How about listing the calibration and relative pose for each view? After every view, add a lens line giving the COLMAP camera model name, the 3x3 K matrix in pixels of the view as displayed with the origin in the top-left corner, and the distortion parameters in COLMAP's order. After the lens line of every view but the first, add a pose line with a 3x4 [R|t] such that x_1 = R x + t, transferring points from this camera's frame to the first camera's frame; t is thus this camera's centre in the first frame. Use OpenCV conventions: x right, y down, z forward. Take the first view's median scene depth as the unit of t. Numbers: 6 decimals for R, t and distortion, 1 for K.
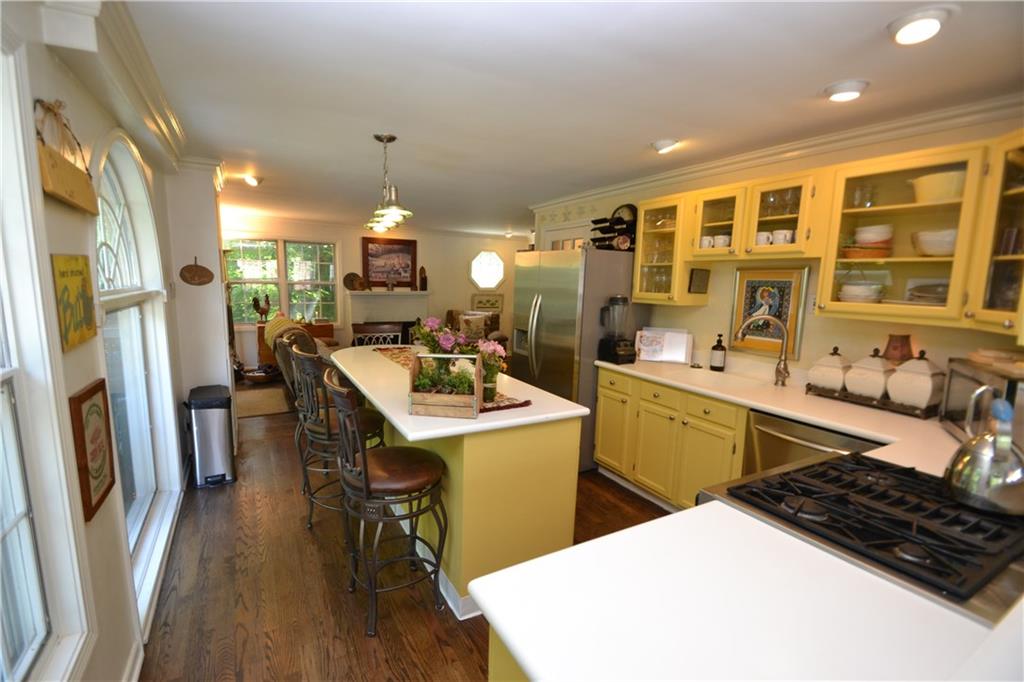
lens RADIAL K [[458.7, 0, 506.4], [0, 458.7, 349.0], [0, 0, 1]] dist [-0.002967, -0.007001]
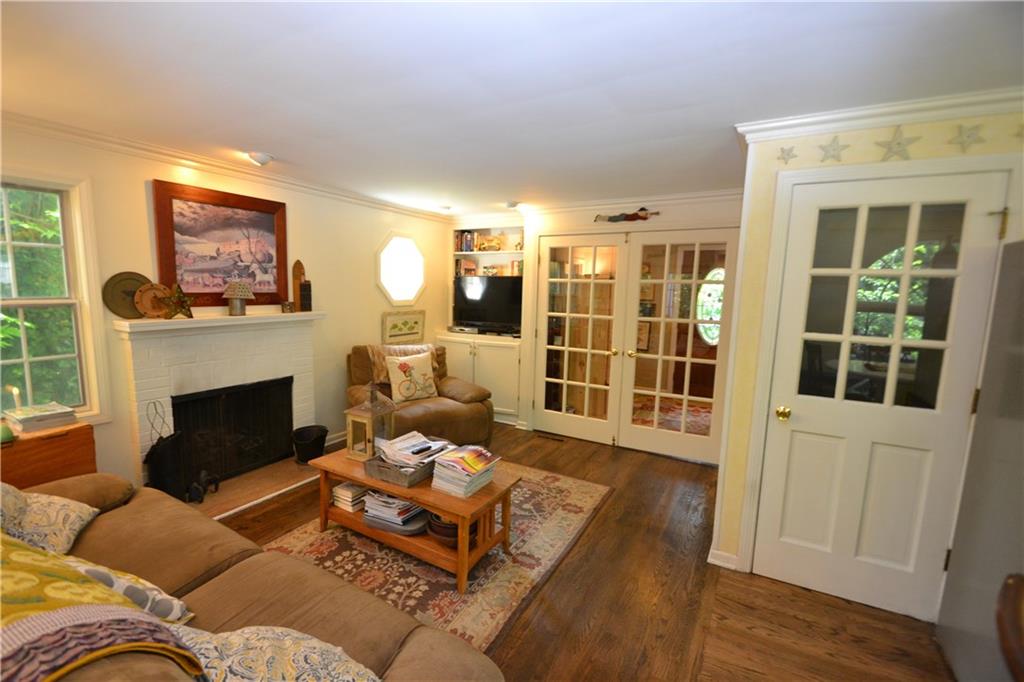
lens RADIAL K [[458.7, 0, 508.7], [0, 458.7, 354.5], [0, 0, 1]] dist [-0.002967, -0.007001]
pose [[0.866588, -0.075810, 0.493232, -0.244797], [0.070021, 0.997087, 0.030230, -0.084655], [-0.494087, 0.008339, 0.869372, 0.497625]]
